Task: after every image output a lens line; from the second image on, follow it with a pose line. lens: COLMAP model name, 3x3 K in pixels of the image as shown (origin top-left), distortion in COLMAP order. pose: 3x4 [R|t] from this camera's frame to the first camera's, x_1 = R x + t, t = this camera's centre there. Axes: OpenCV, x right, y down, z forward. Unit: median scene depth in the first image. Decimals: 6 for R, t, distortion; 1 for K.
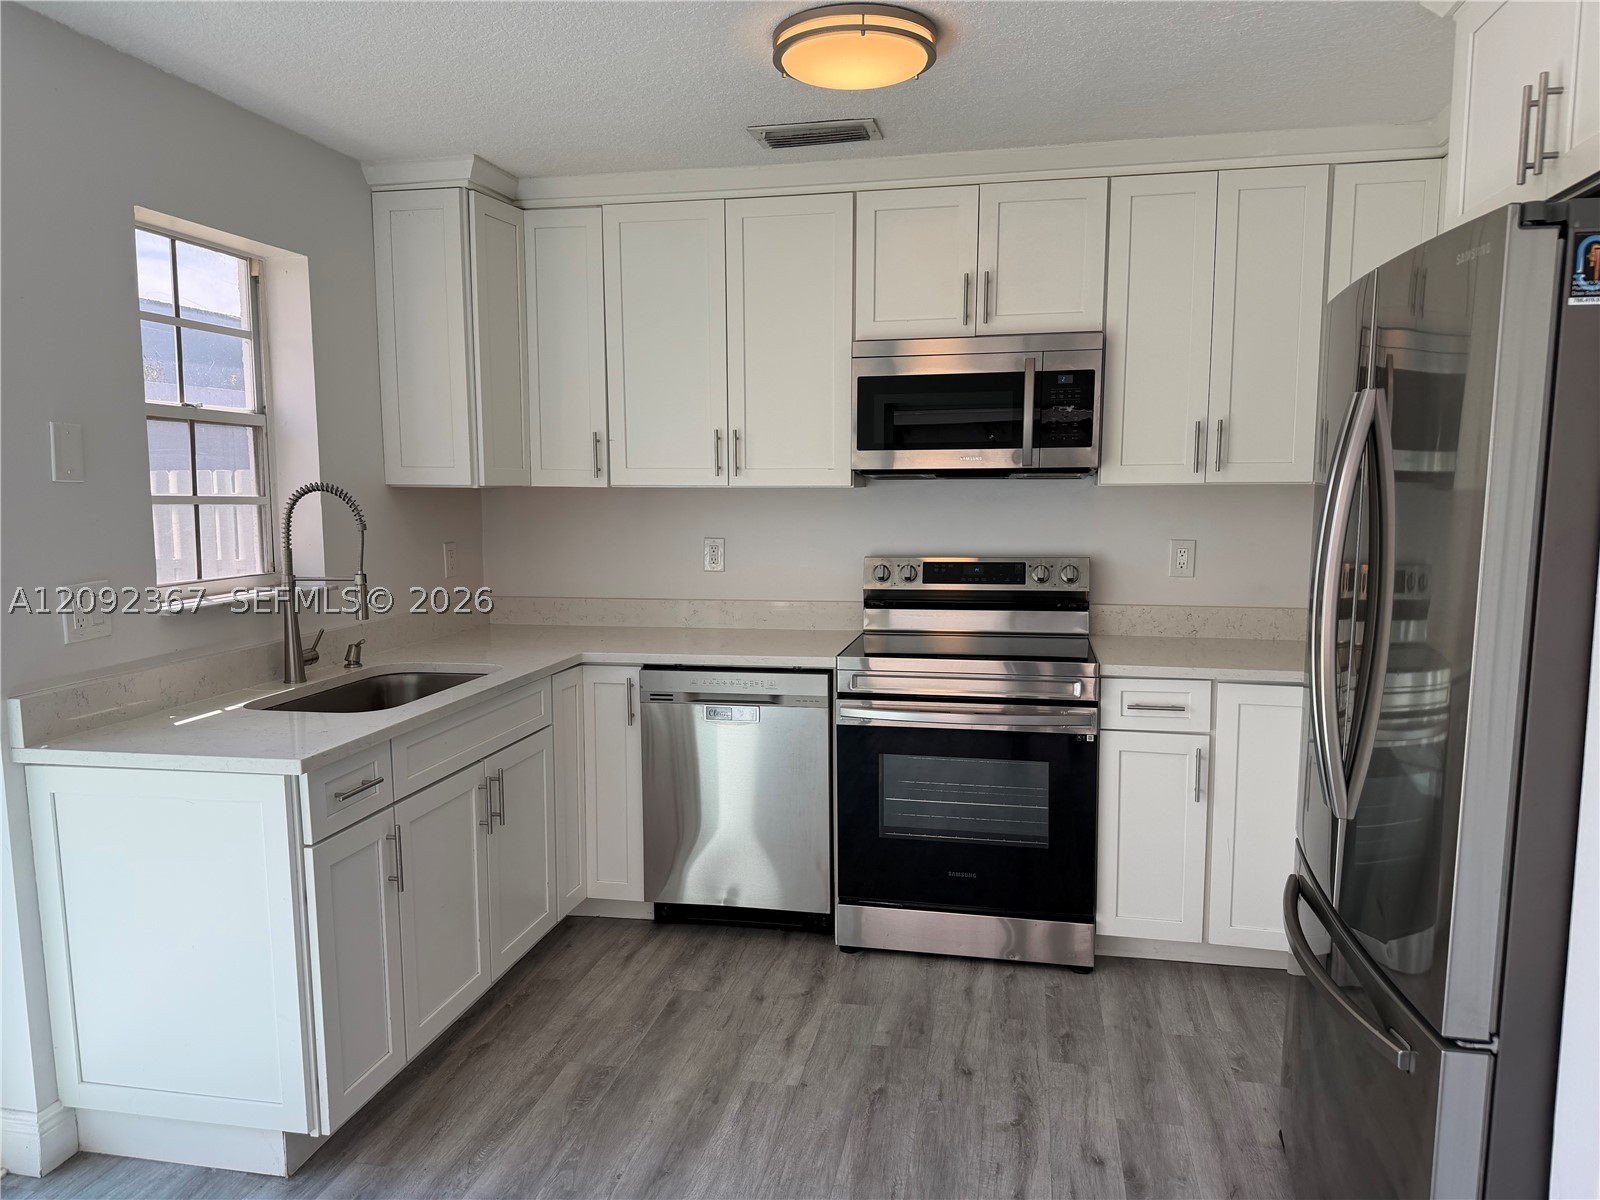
lens RADIAL K [[1115.8, 0, 794.8], [0, 1115.8, 601.0], [0, 0, 1]] dist [0.005373, 0.000656]
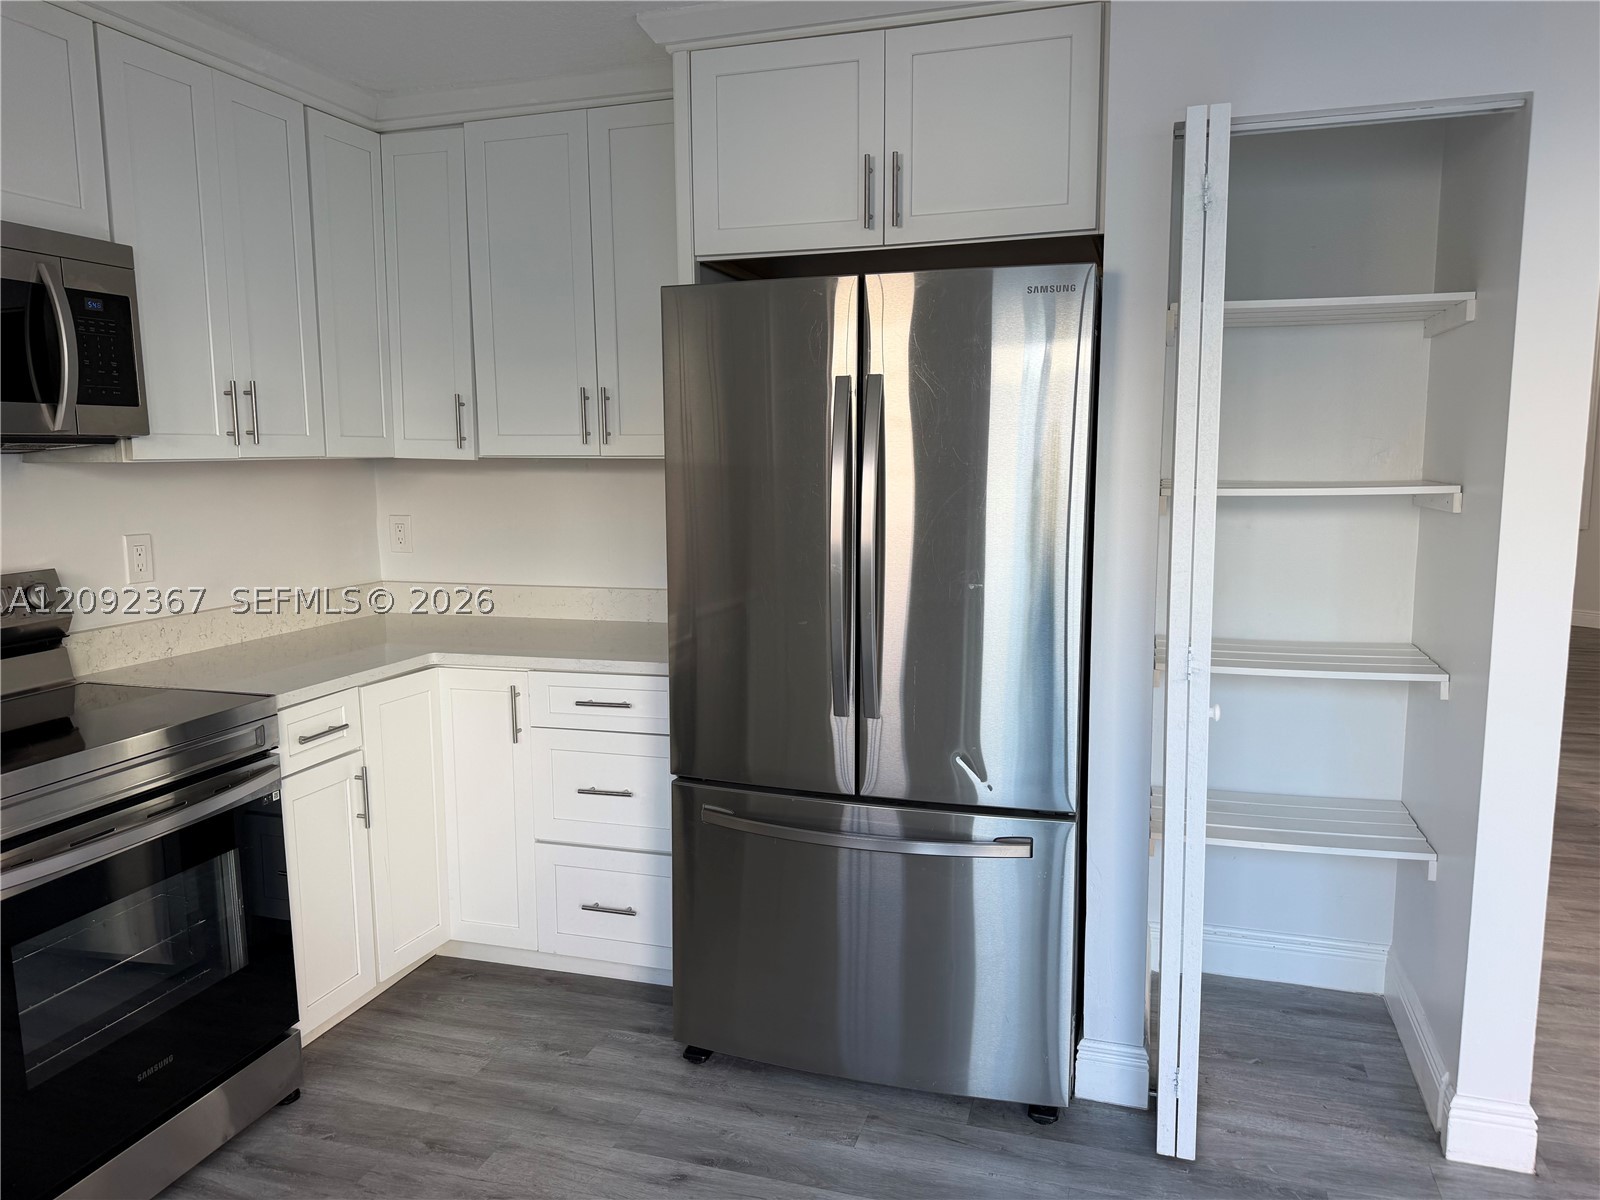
lens RADIAL K [[1115.8, 0, 799.4], [0, 1115.8, 605.9], [0, 0, 1]] dist [0.005373, 0.000656]
pose [[0.107439, -0.131025, 0.985540, -0.457296], [0.117164, 0.986039, 0.118318, -0.055525], [-0.987284, 0.102758, 0.121291, 0.584402]]
